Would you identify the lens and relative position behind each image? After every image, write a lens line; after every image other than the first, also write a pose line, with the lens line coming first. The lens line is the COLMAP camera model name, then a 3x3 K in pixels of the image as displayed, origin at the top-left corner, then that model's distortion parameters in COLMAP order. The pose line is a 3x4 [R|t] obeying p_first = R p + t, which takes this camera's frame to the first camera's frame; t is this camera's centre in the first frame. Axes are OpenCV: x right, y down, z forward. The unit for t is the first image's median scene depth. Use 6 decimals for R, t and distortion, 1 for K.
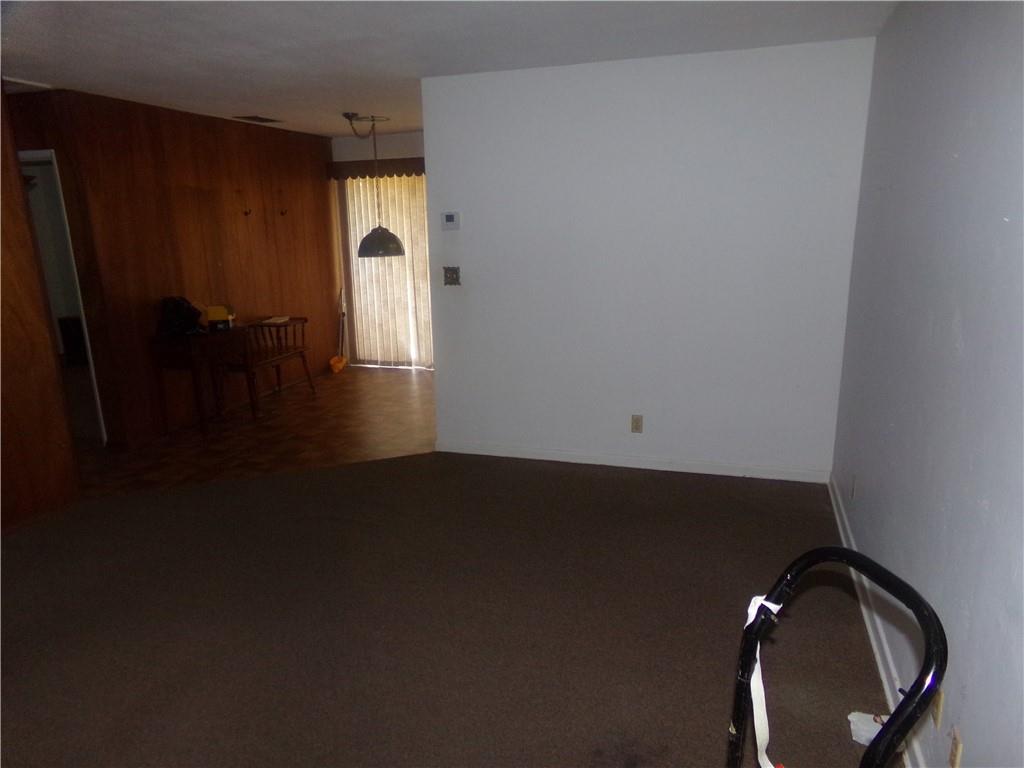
lens RADIAL K [[710.3, 0, 512.0], [0, 710.3, 384.0], [0, 0, 1]] dist [-0.058532, 0.144820]
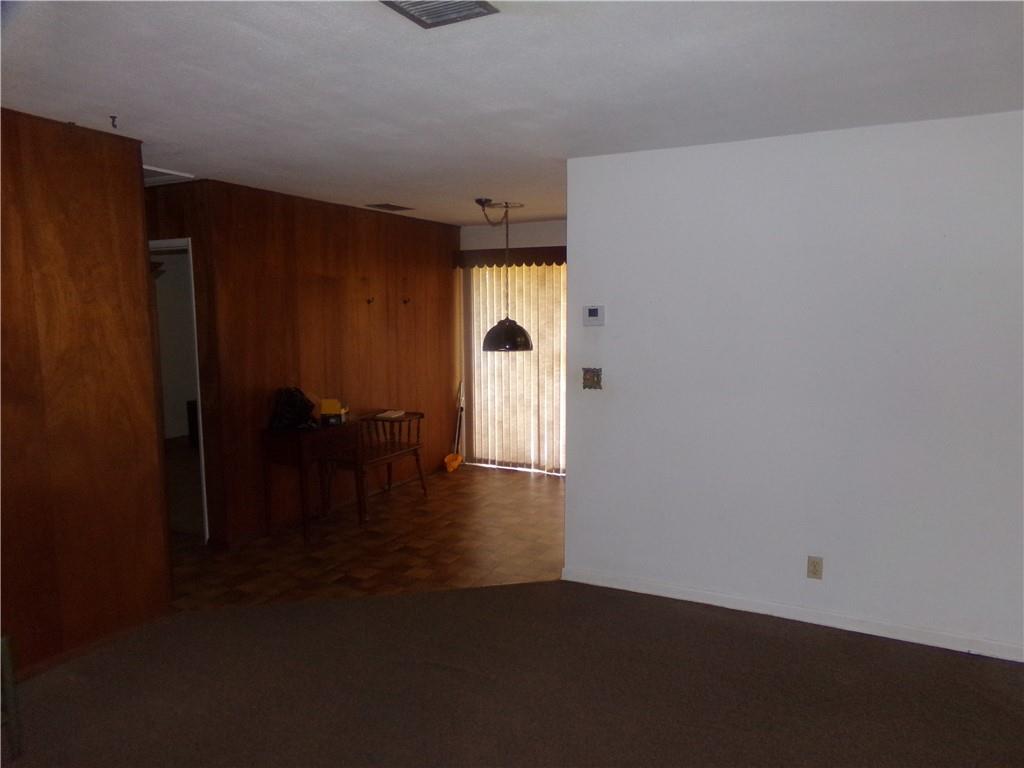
lens RADIAL K [[708.1, 0, 529.2], [0, 708.1, 388.4], [0, 0, 1]] dist [-0.101848, 0.179885]
pose [[0.991194, 0.035624, -0.127536, -0.036917], [-0.050338, 0.992195, -0.114080, -0.027856], [0.122476, 0.119495, 0.985251, 0.105343]]
